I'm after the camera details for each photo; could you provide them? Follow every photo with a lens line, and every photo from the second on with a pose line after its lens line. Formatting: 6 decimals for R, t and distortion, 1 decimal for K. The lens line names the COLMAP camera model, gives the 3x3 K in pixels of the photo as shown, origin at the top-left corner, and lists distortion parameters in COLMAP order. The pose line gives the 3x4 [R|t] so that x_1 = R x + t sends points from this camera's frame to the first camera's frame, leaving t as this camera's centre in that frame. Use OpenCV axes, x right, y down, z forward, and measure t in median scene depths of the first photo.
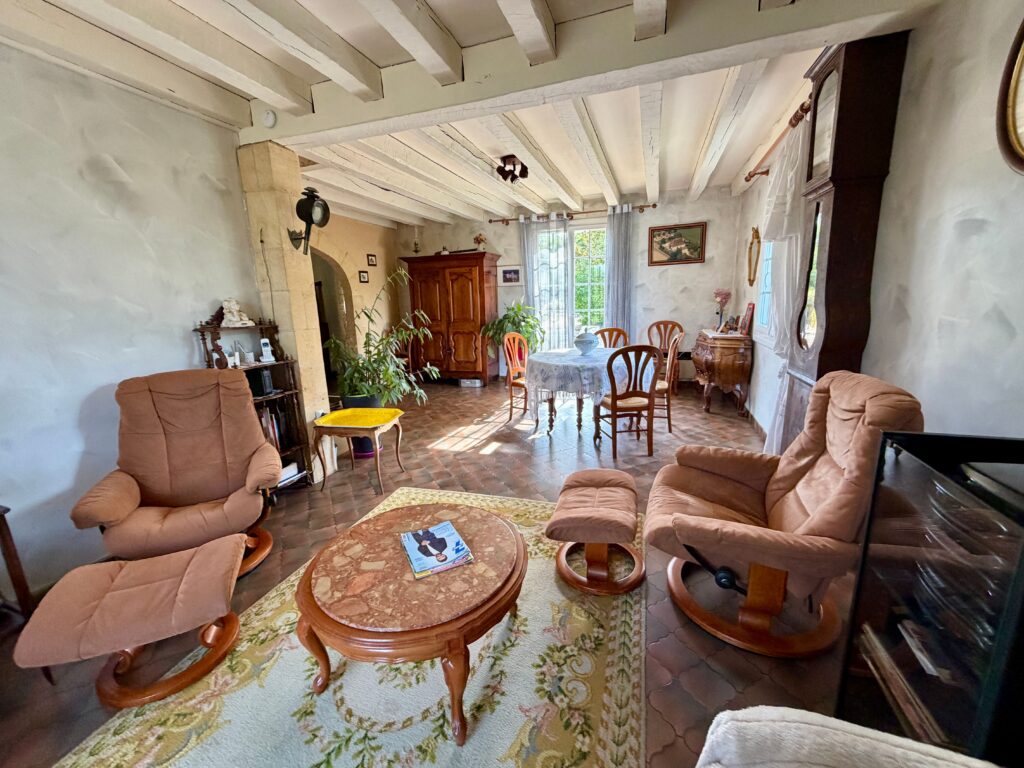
lens RADIAL K [[411.3, 0, 513.4], [0, 411.3, 380.0], [0, 0, 1]] dist [0.000977, 0.000094]
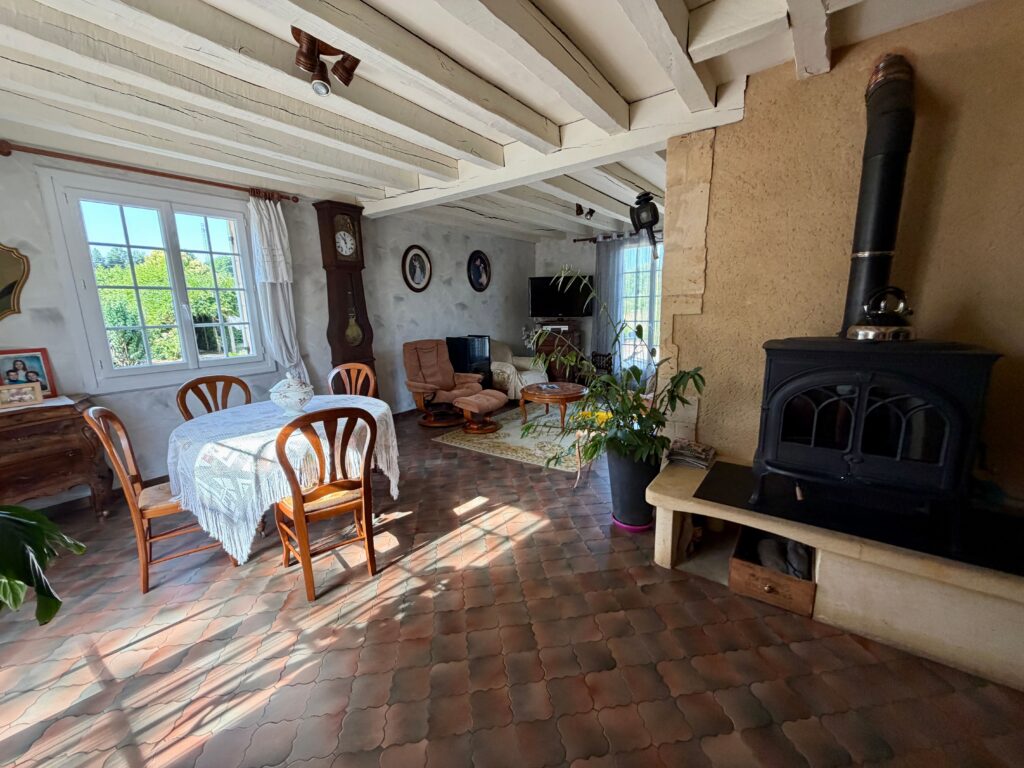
lens RADIAL K [[411.3, 0, 513.6], [0, 411.3, 389.2], [0, 0, 1]] dist [0.000977, 0.000094]
pose [[-0.949421, -0.015304, 0.313634, -0.348681], [0.107753, 0.922284, 0.371189, -0.296119], [-0.294940, 0.386209, -0.873987, 1.463571]]
